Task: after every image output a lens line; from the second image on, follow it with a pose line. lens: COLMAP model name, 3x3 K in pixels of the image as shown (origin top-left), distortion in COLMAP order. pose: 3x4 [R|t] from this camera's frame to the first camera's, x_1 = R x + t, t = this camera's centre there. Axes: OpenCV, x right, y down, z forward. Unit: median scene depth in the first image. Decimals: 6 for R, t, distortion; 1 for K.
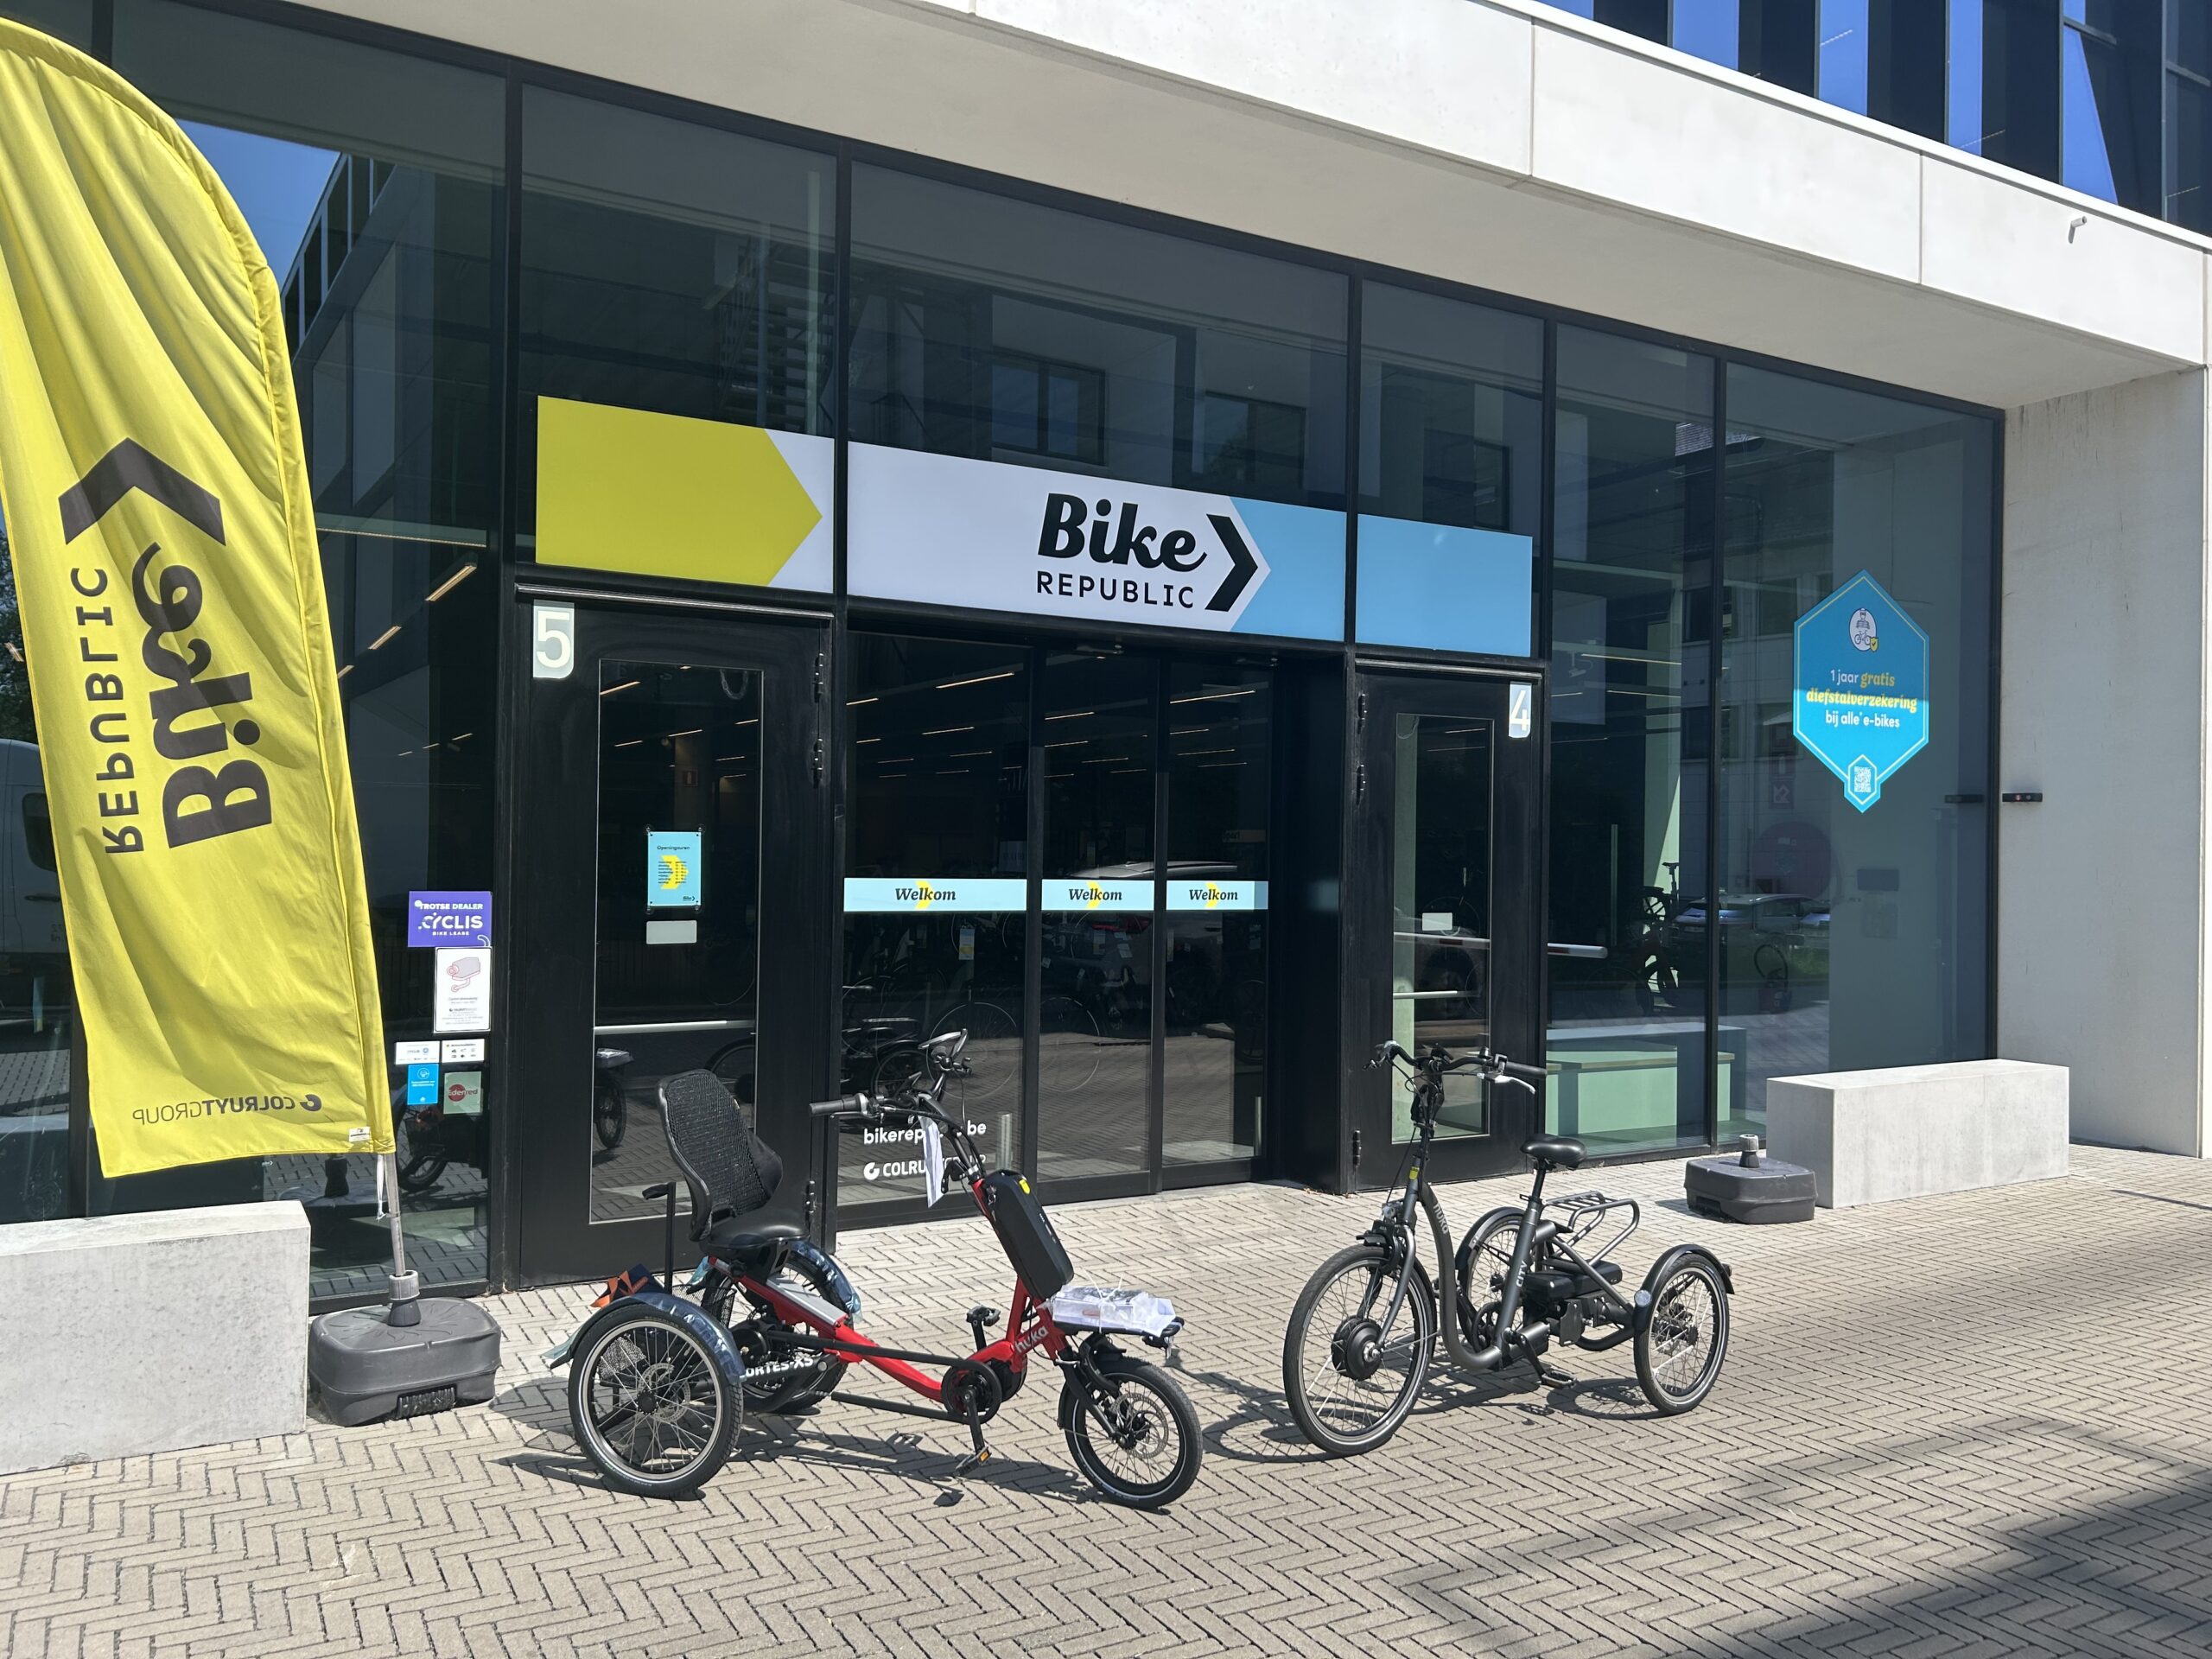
lens RADIAL K [[1697.6, 0, 1106.0], [0, 1697.6, 829.5], [0, 0, 1]] dist [0.060127, -0.087490]
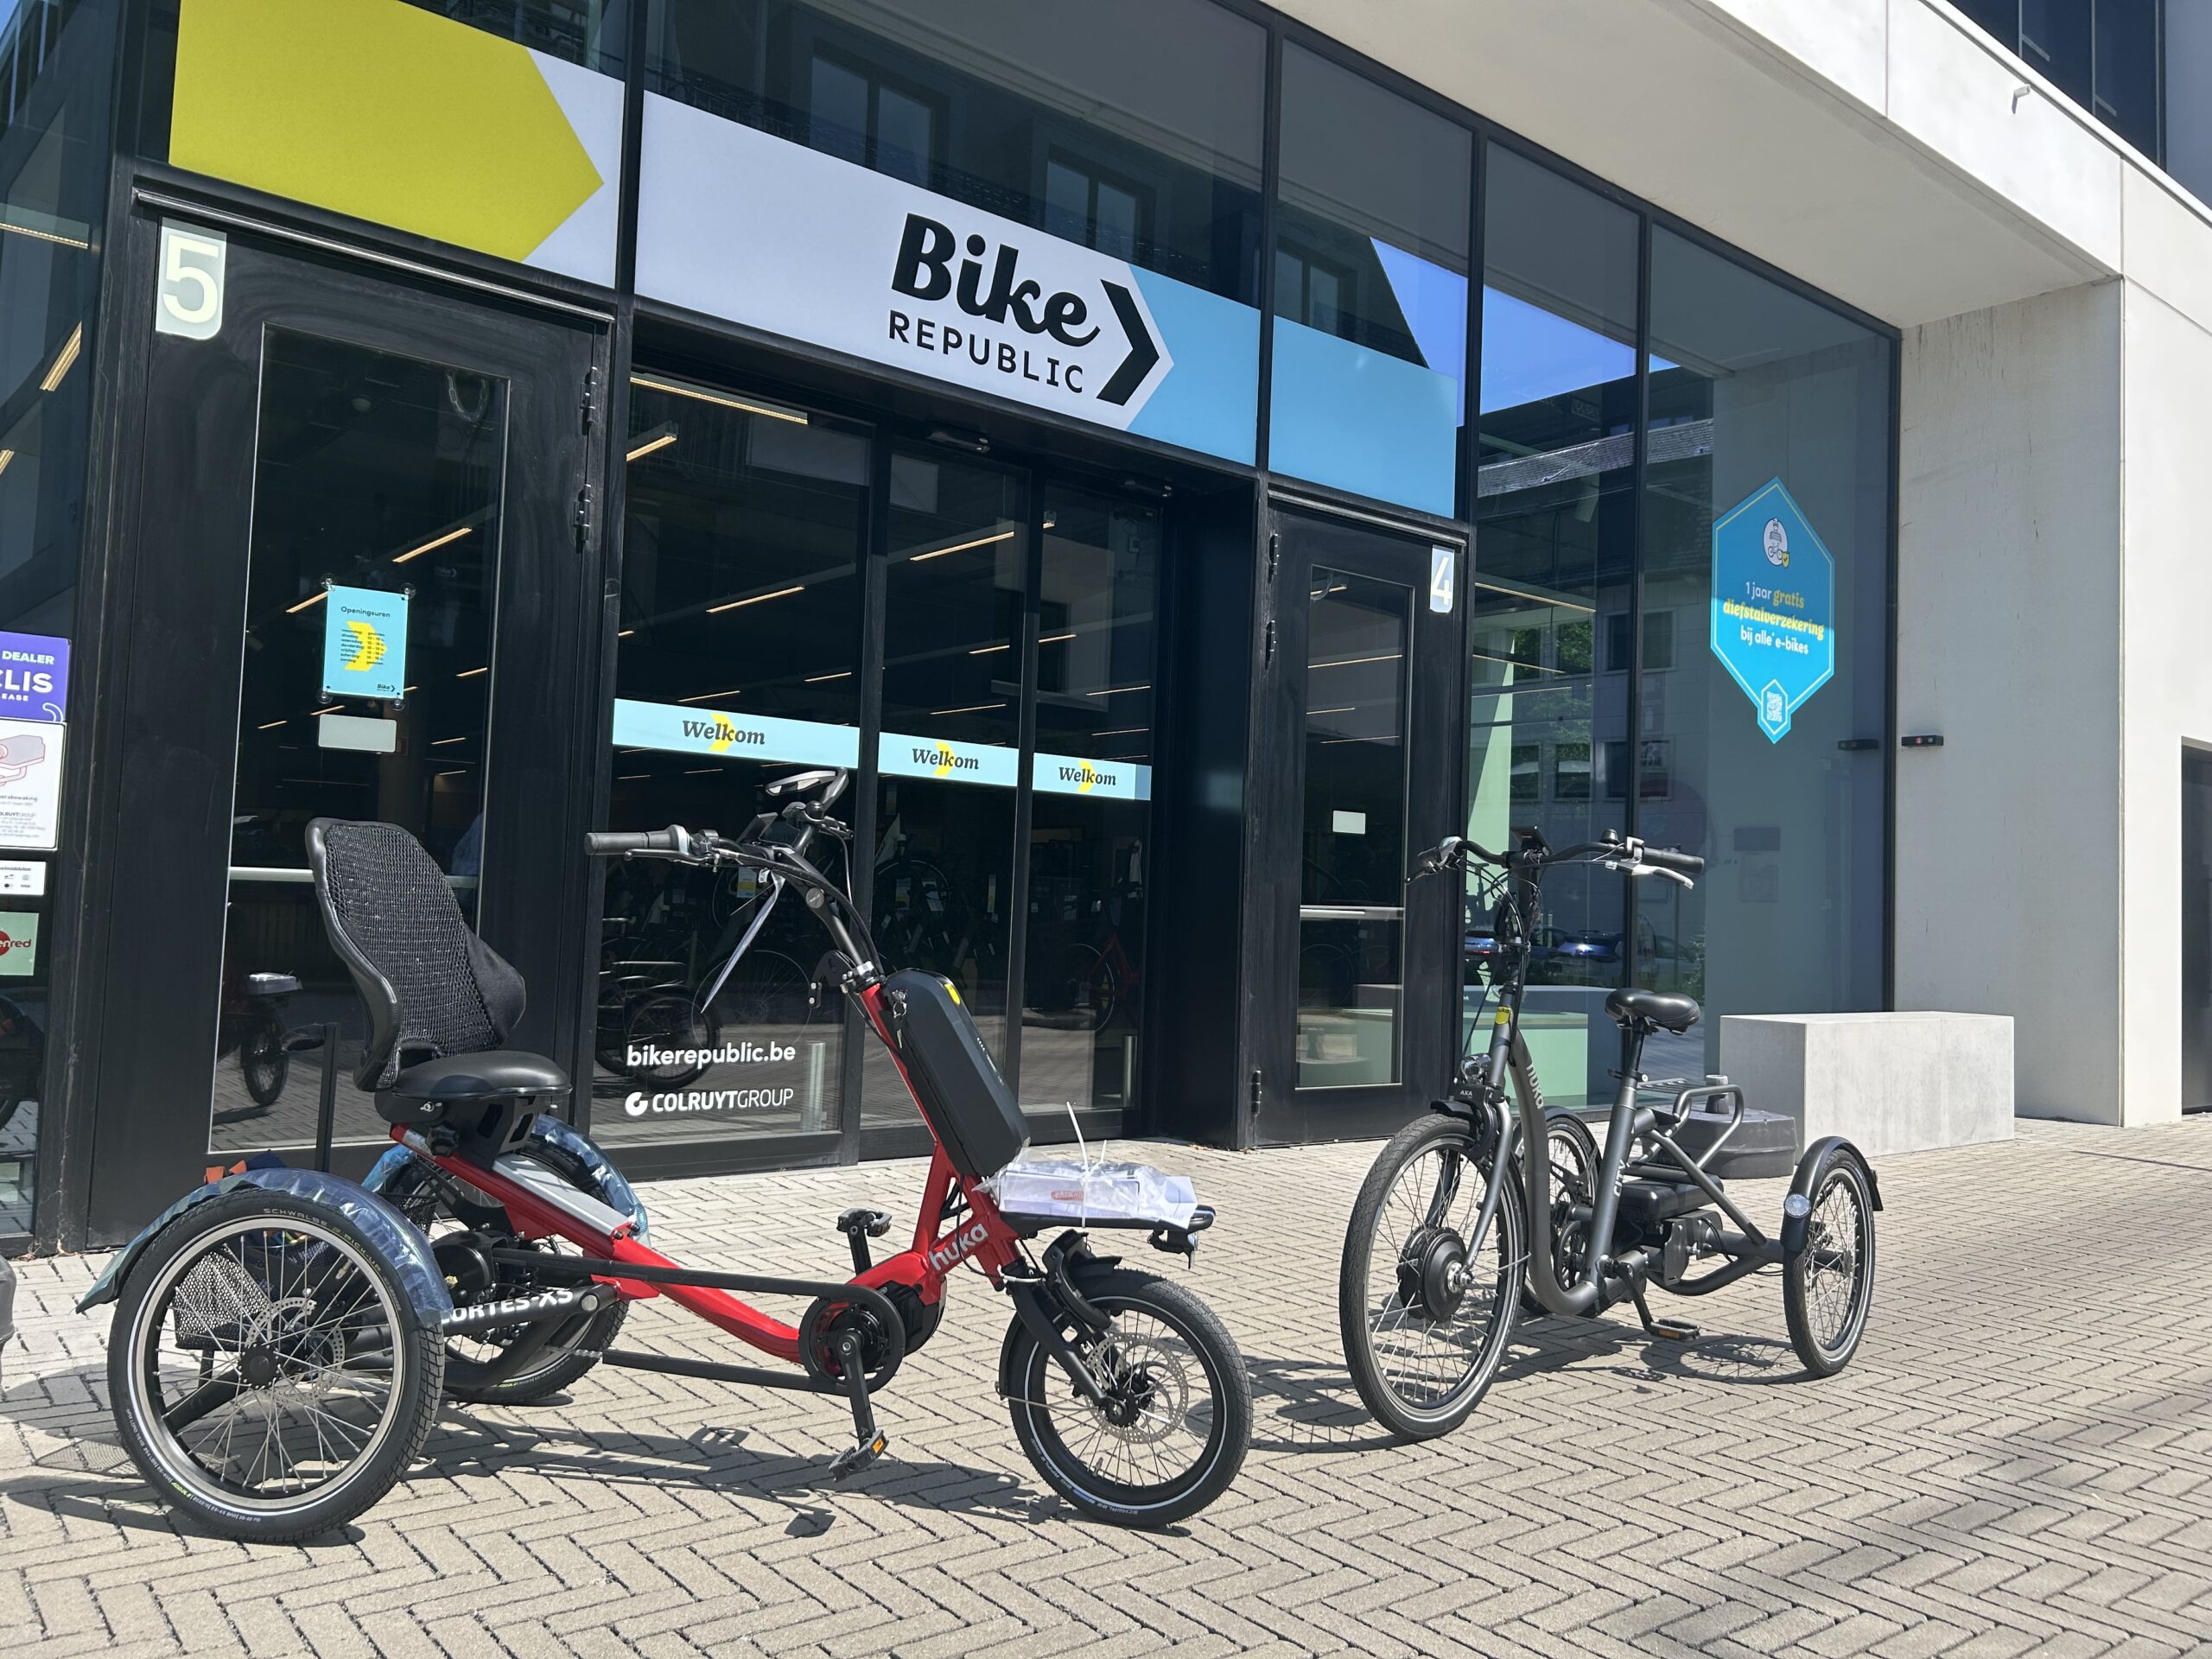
lens RADIAL K [[1646.1, 0, 1106.0], [0, 1646.1, 829.5], [0, 0, 1]] dist [0.031766, -0.024861]
pose [[0.986413, 0.030414, 0.161446, -0.066903], [-0.022293, 0.998405, -0.051874, 0.134958], [-0.162766, 0.047570, 0.985517, 0.309285]]
